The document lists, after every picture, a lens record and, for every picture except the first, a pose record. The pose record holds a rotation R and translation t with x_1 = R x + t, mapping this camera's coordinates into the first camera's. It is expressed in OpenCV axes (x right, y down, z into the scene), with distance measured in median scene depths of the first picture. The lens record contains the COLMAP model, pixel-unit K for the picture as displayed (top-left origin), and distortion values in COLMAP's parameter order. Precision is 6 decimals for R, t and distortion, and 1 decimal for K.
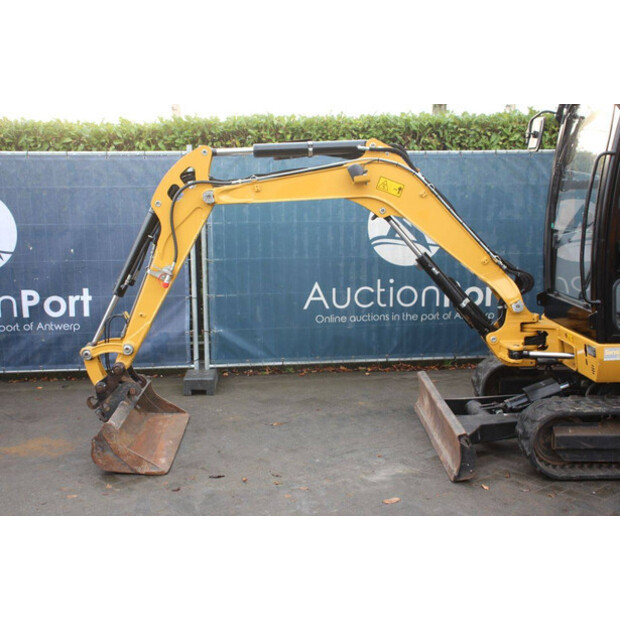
lens RADIAL K [[814.3, 0, 314.2], [0, 814.3, 306.6], [0, 0, 1]] dist [0.034932, 0.000000]
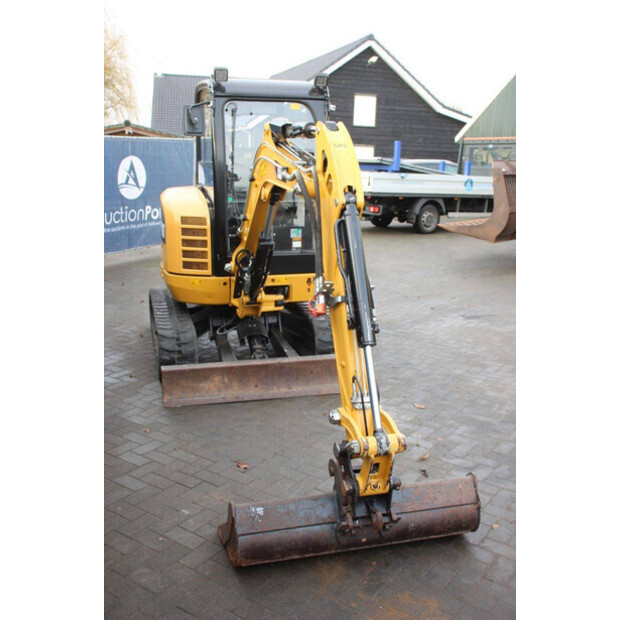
lens RADIAL K [[663.1, 0, 308.3], [0, 663.1, 311.7], [0, 0, 1]] dist [-0.047703, 0.000000]
pose [[-0.242923, -0.222976, 0.944071, -0.551972], [0.130616, 0.956842, 0.259602, -0.141234], [-0.961212, 0.186374, -0.203314, 0.879634]]
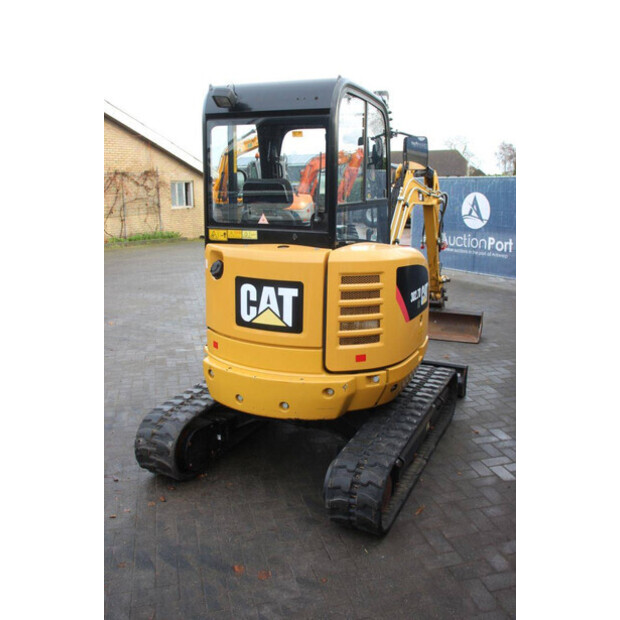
lens RADIAL K [[569.7, 0, 309.4], [0, 569.7, 313.3], [0, 0, 1]] dist [-0.093569, 0.000000]
pose [[-0.439539, 0.208000, -0.873809, 0.806492], [-0.134882, 0.946504, 0.293152, -0.170158], [0.888039, 0.246712, -0.387970, 0.980019]]
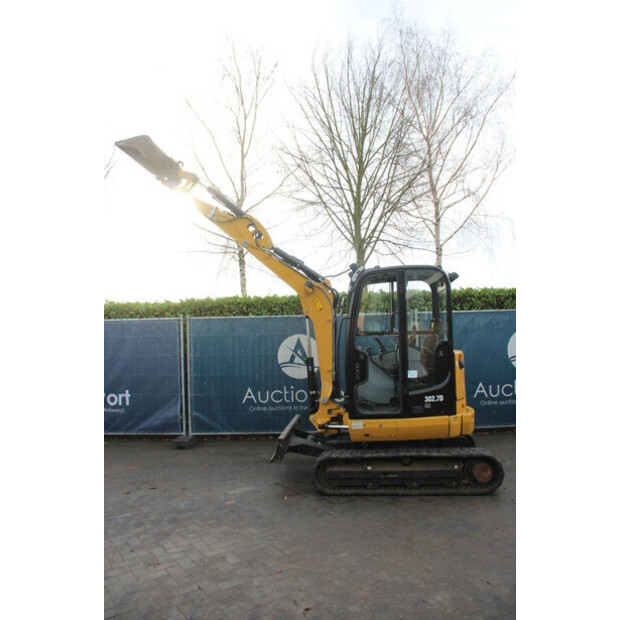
lens RADIAL K [[511.5, 0, 312.3], [0, 511.5, 303.6], [0, 0, 1]] dist [-0.144243, 0.095023]
pose [[0.993654, -0.021311, -0.110439, 0.268821], [-0.001307, 0.979632, -0.200799, 0.013199], [0.112469, 0.199669, 0.973387, -0.115689]]
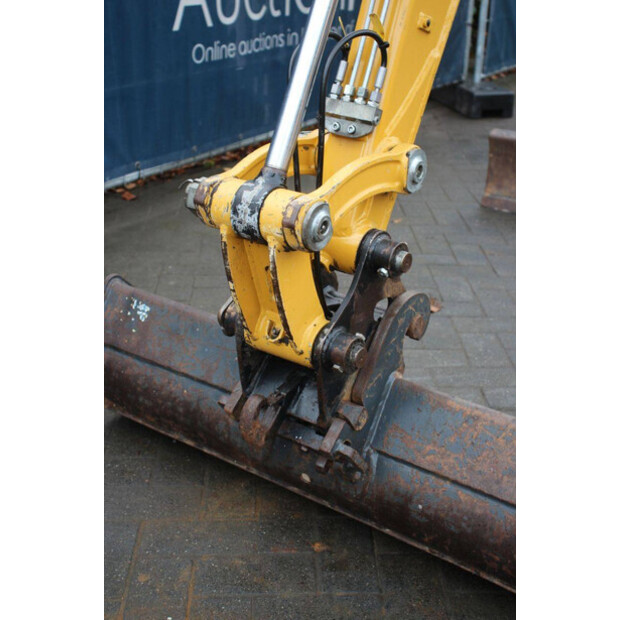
lens RADIAL K [[934.4, 0, 316.8], [0, 934.4, 309.6], [0, 0, 1]] dist [0.109658, 0.000000]
pose [[0.622539, -0.284705, 0.728964, -0.351654], [0.096204, 0.952254, 0.289754, 0.005575], [-0.776653, -0.110254, 0.620205, 0.639064]]
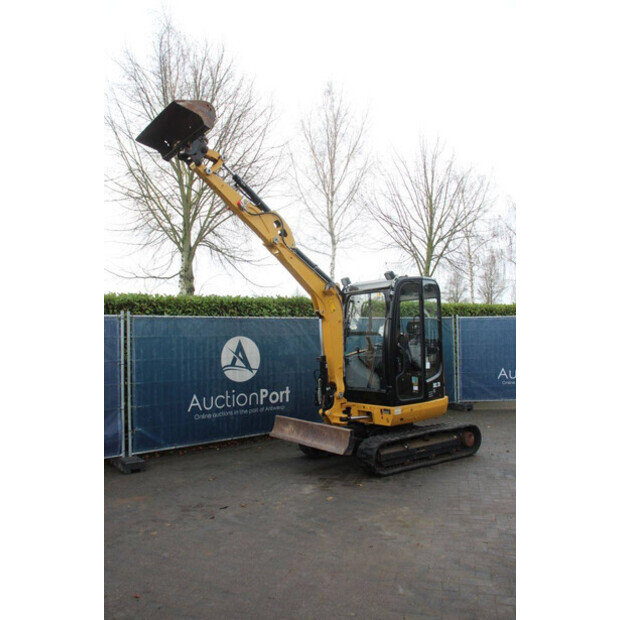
lens RADIAL K [[528.4, 0, 318.0], [0, 528.4, 307.5], [0, 0, 1]] dist [-0.141594, 0.087924]
pose [[0.823810, 0.021156, 0.566471, -0.392102], [0.099202, 0.978502, -0.180813, 0.013473], [-0.558118, 0.205151, 0.804001, -0.020686]]
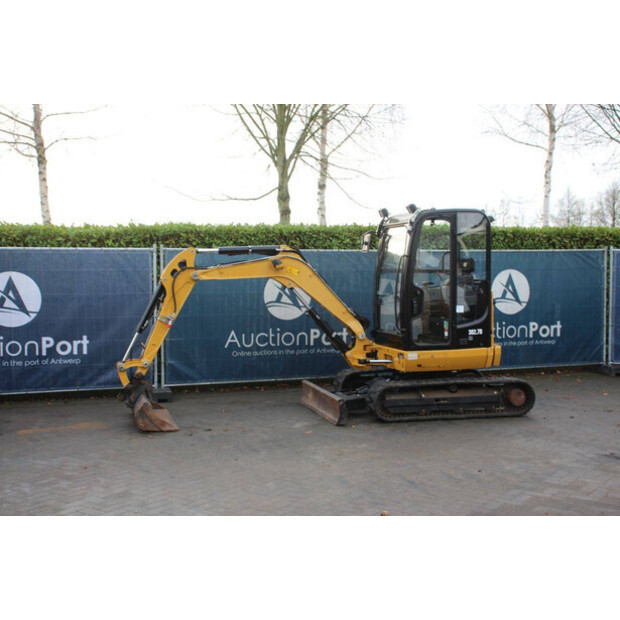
lens RADIAL K [[814.3, 0, 316.6], [0, 814.3, 307.7], [0, 0, 1]] dist [0.034932, 0.000000]
pose [[0.968827, -0.005113, 0.247684, -0.231032], [0.030048, 0.994831, -0.096998, 0.084581], [-0.245907, 0.101417, 0.963973, -0.569469]]
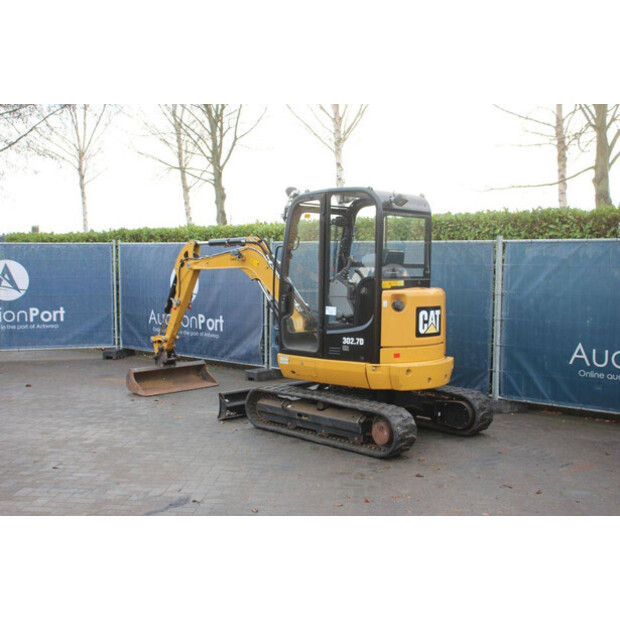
lens RADIAL K [[778.4, 0, 305.9], [0, 778.4, 309.6], [0, 0, 1]] dist [0.014427, 0.000000]
pose [[0.701795, 0.061482, -0.709721, 1.060687], [-0.123735, 0.991646, -0.036448, 0.004132], [0.701550, 0.113397, 0.703540, -0.096704]]
